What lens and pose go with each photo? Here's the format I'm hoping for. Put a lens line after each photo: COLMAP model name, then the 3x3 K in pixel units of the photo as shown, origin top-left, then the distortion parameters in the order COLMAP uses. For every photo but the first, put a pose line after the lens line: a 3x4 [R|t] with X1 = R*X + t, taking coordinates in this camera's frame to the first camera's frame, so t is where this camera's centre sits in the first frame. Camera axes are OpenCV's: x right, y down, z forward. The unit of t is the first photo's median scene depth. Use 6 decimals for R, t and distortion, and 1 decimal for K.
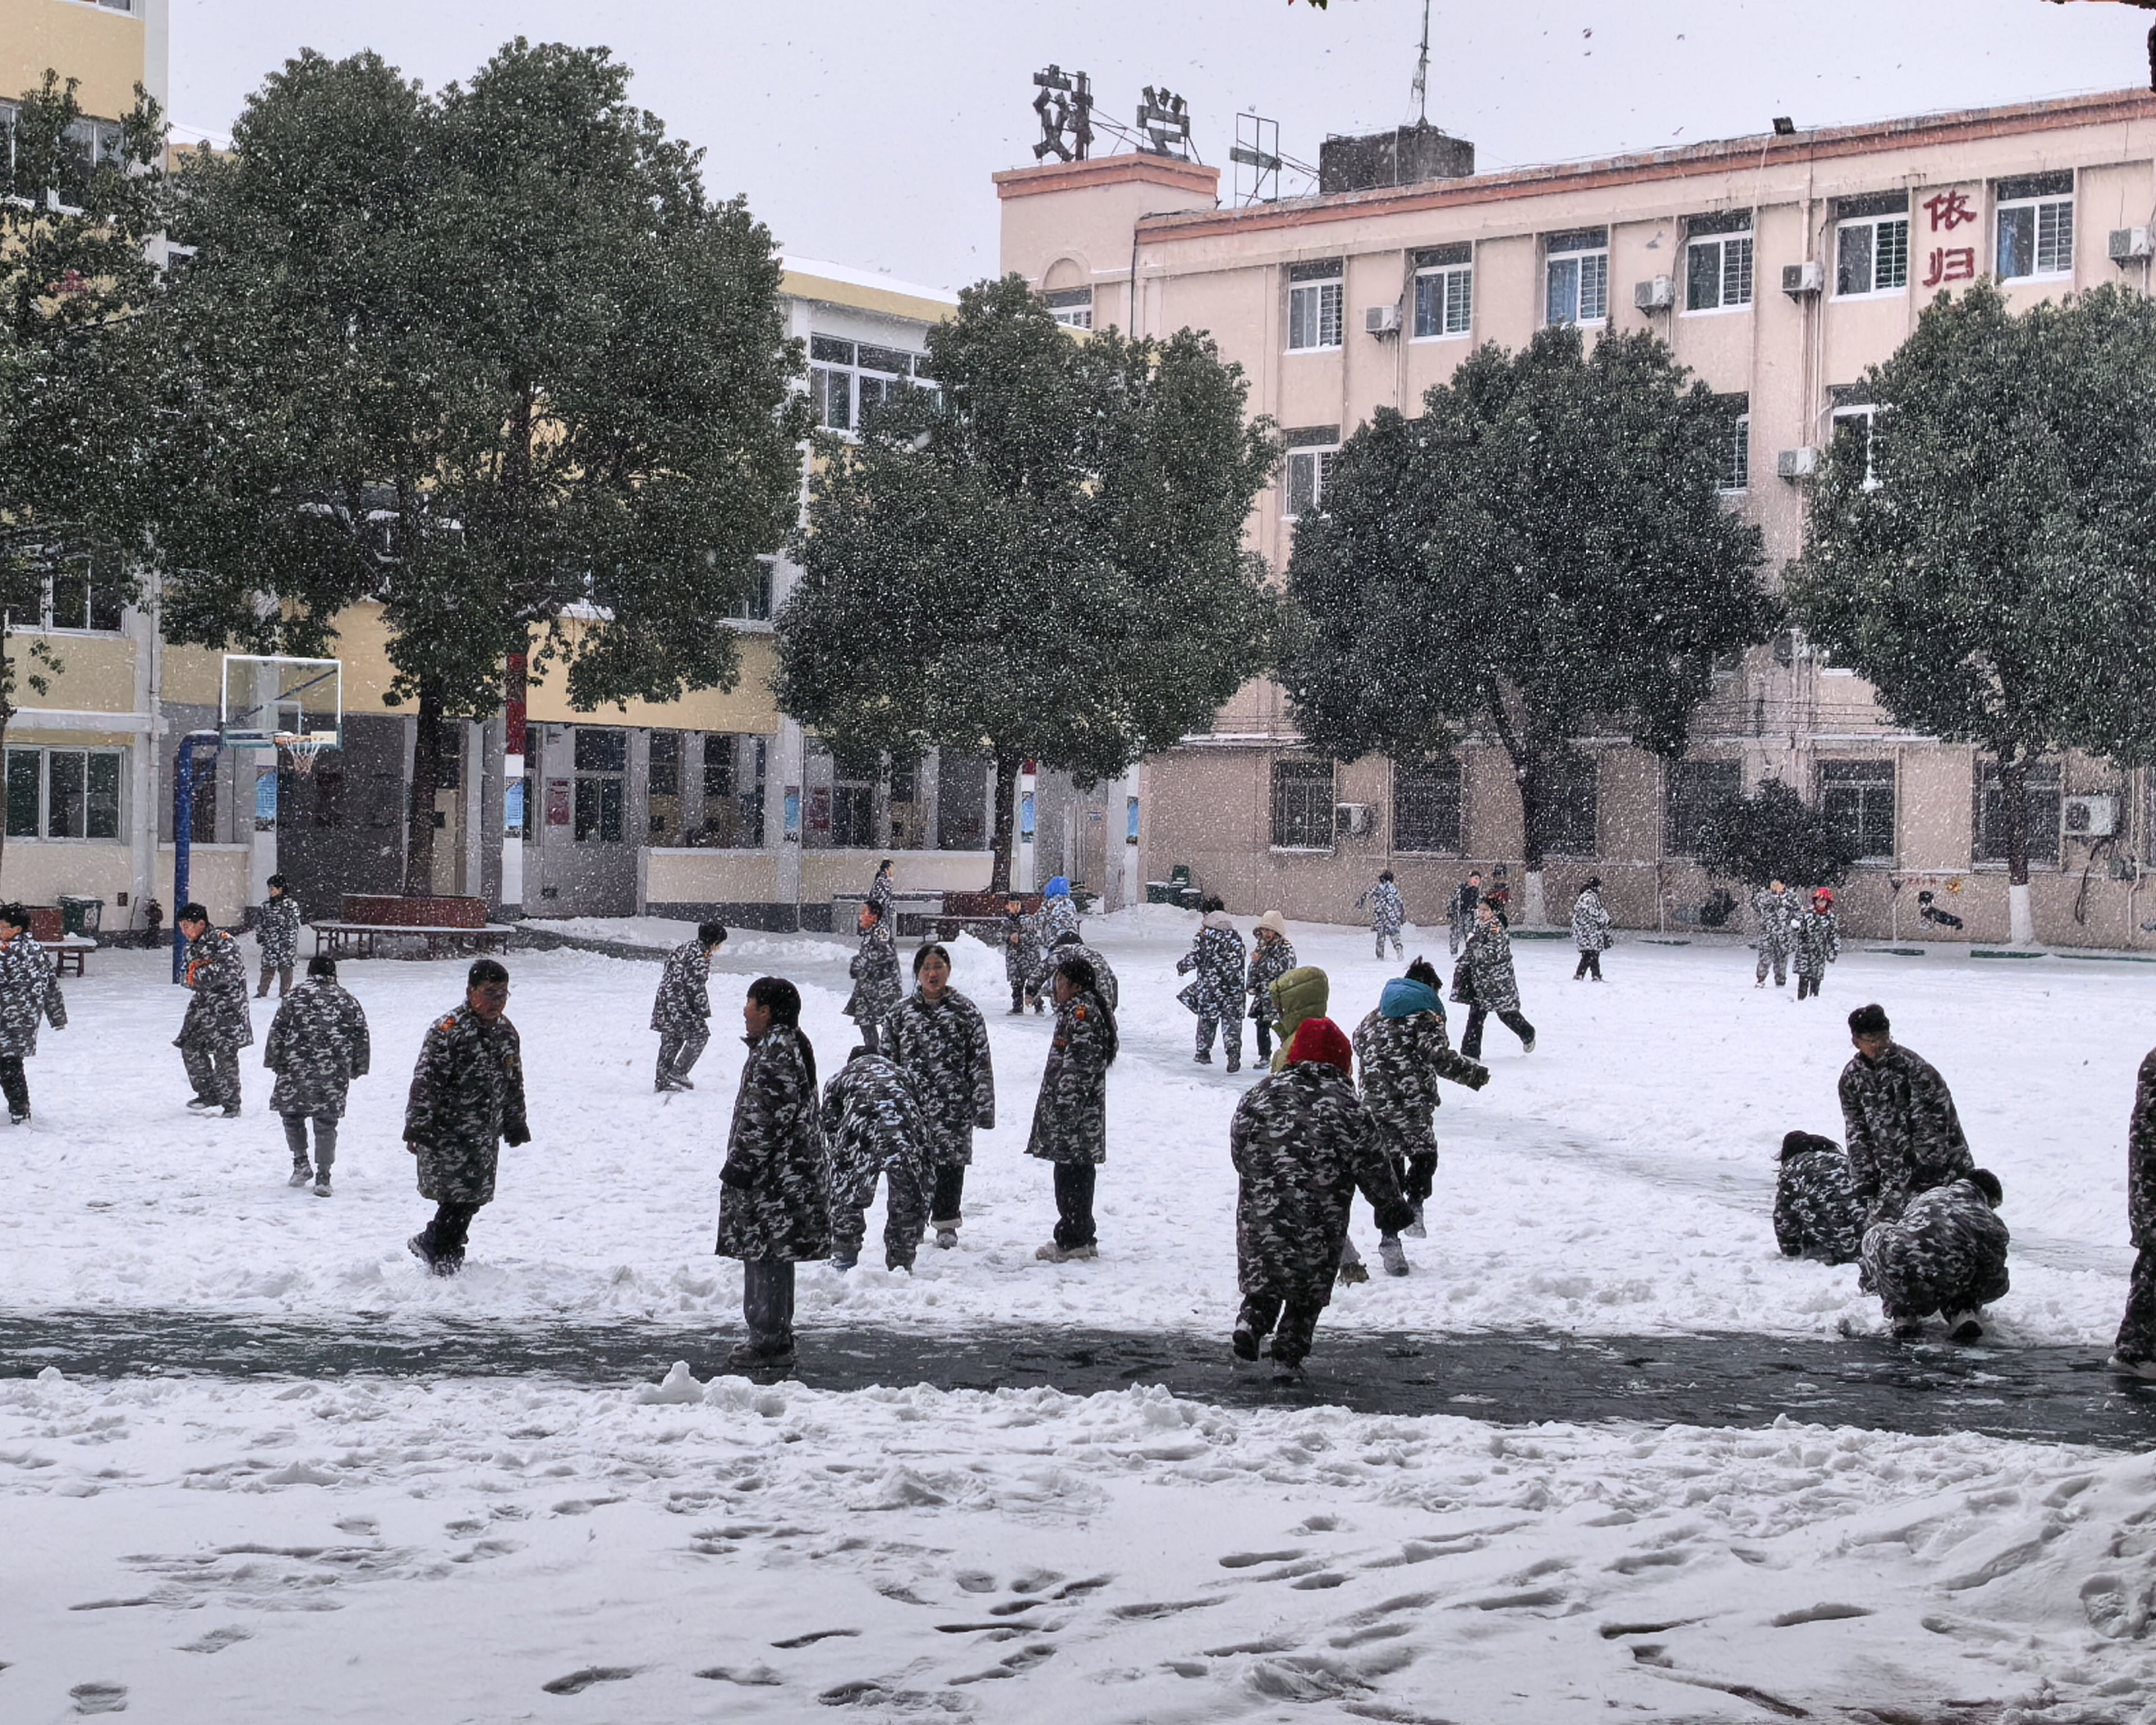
lens RADIAL K [[3937.8, 0, 1076.6], [0, 3937.8, 869.3], [0, 0, 1]] dist [0.144593, 0.000000]
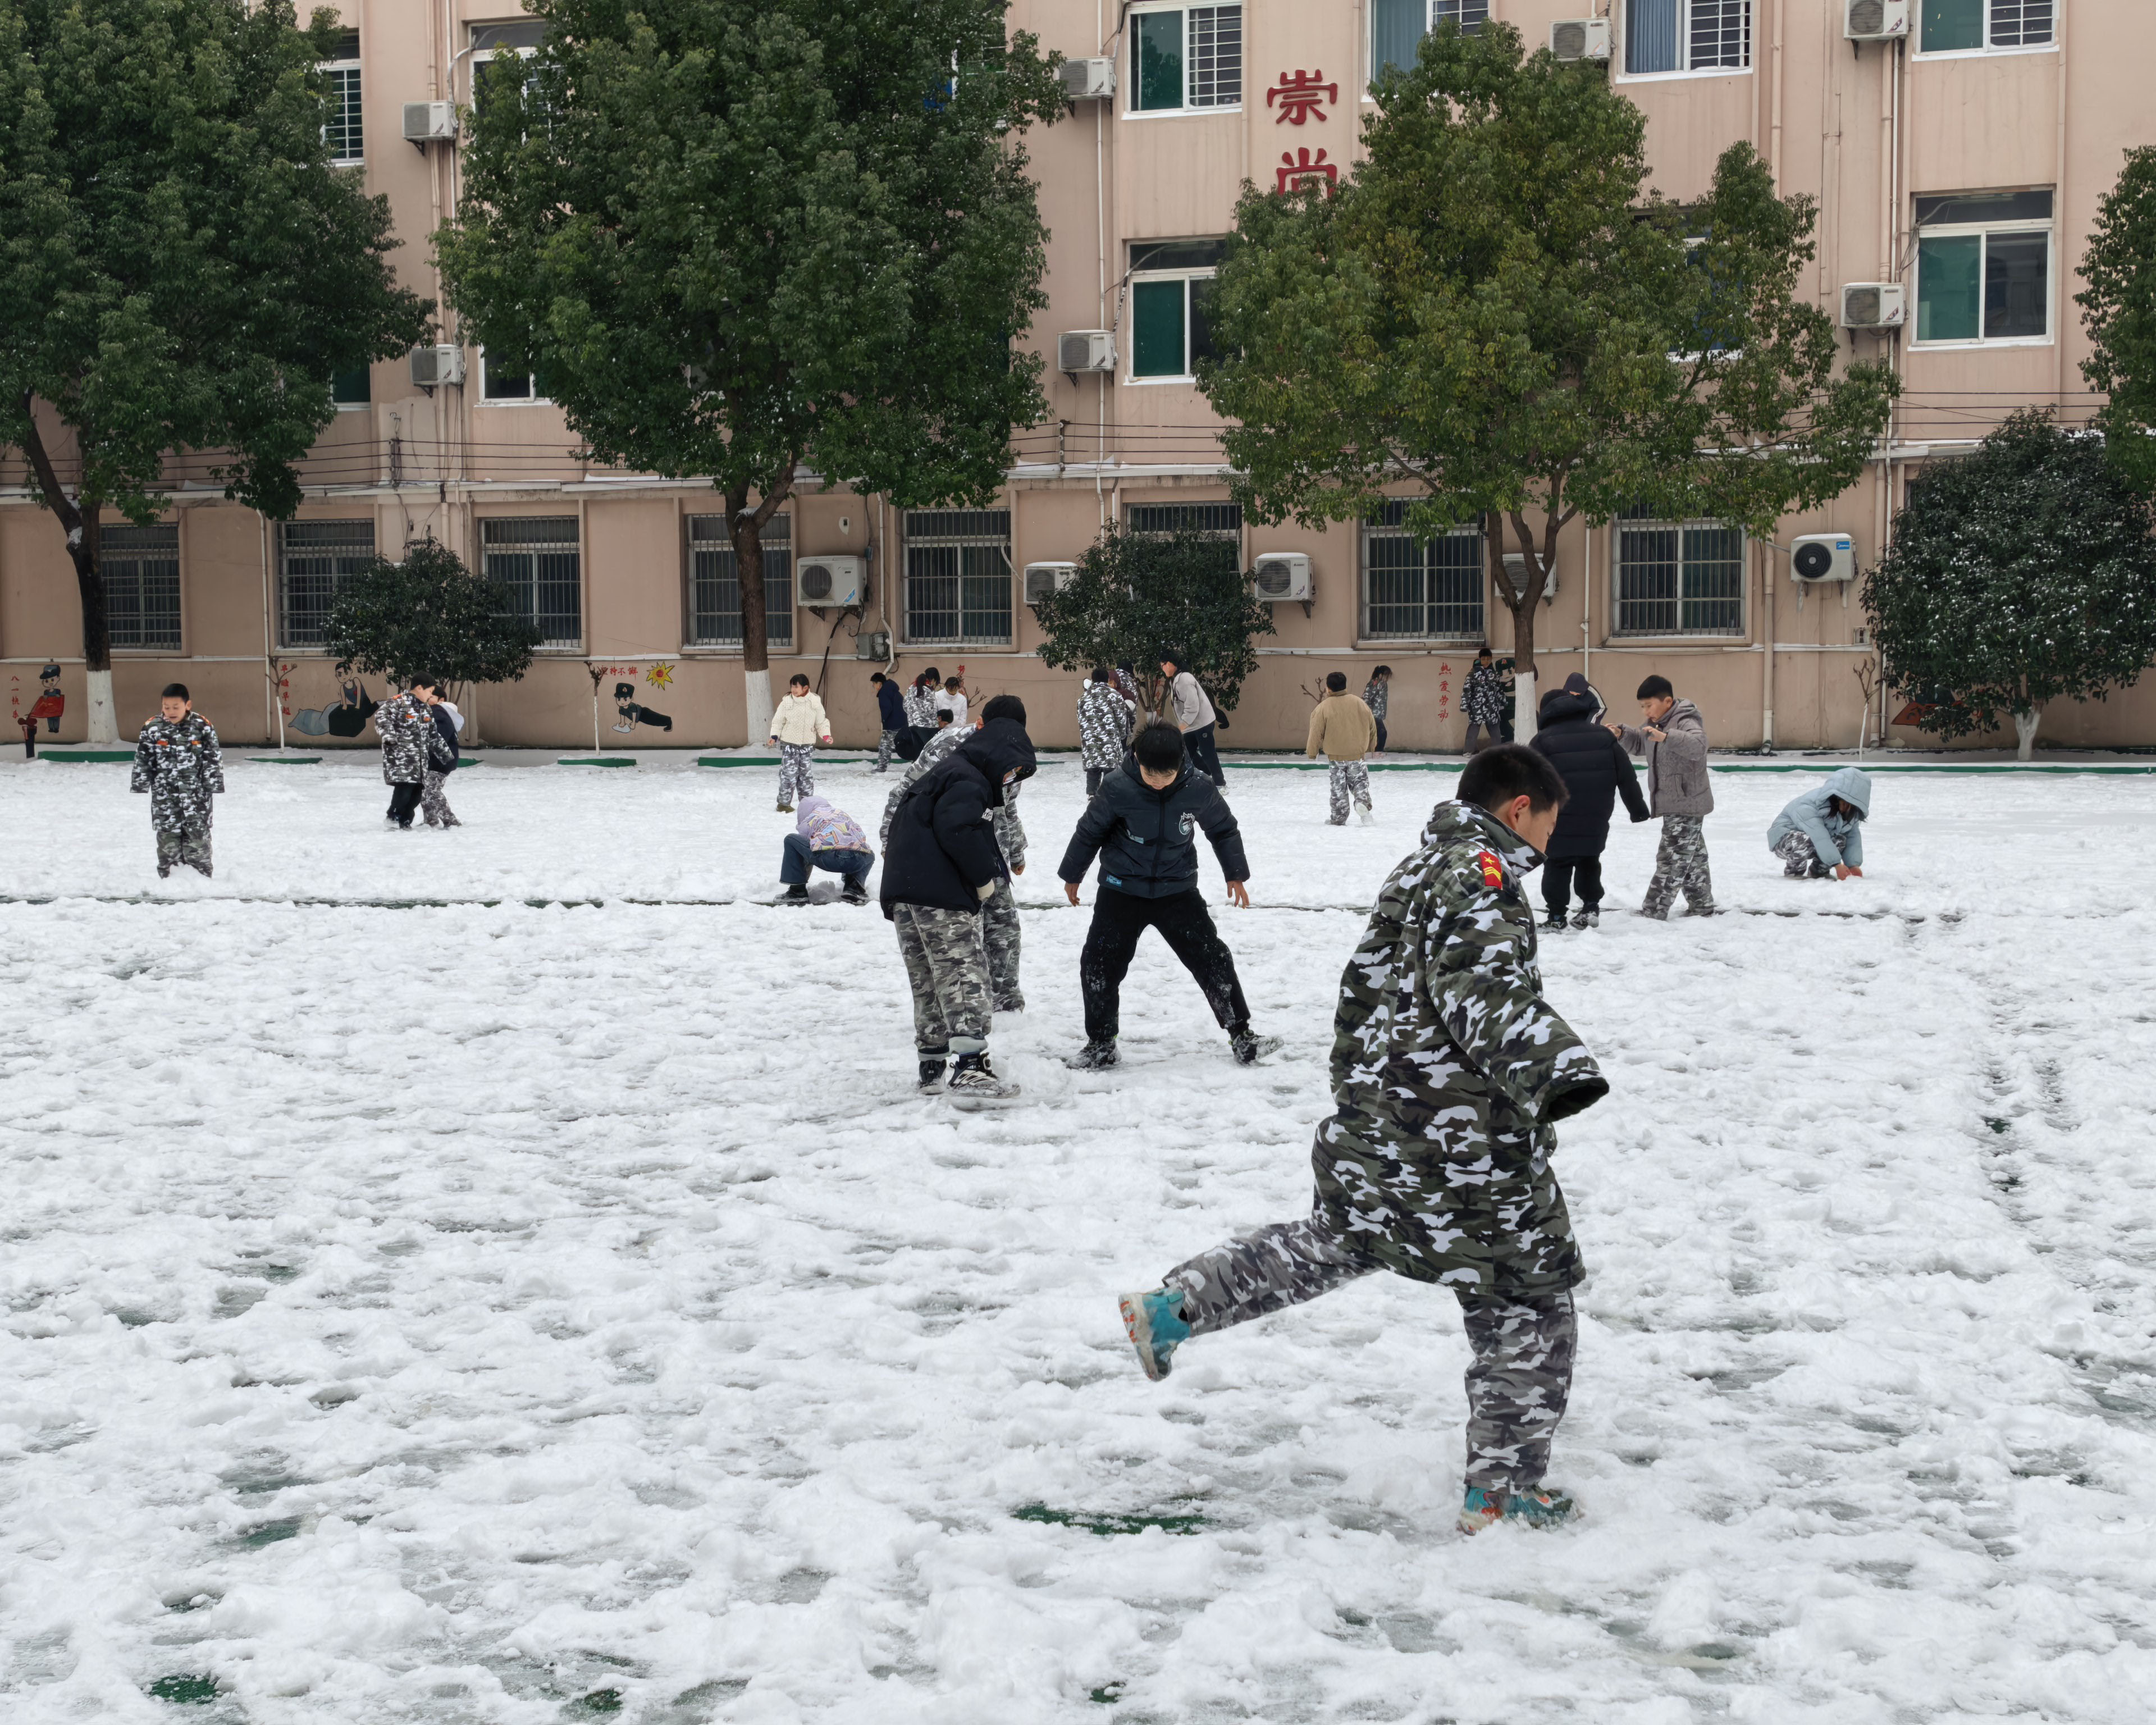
lens RADIAL K [[3238.1, 0, 1076.4], [0, 3238.1, 880.4], [0, 0, 1]] dist [0.112159, 0.000000]
pose [[0.918098, -0.049619, 0.393236, 0.042282], [0.026090, 0.997547, 0.064958, 0.005021], [-0.395494, -0.049378, 0.917140, 0.373767]]
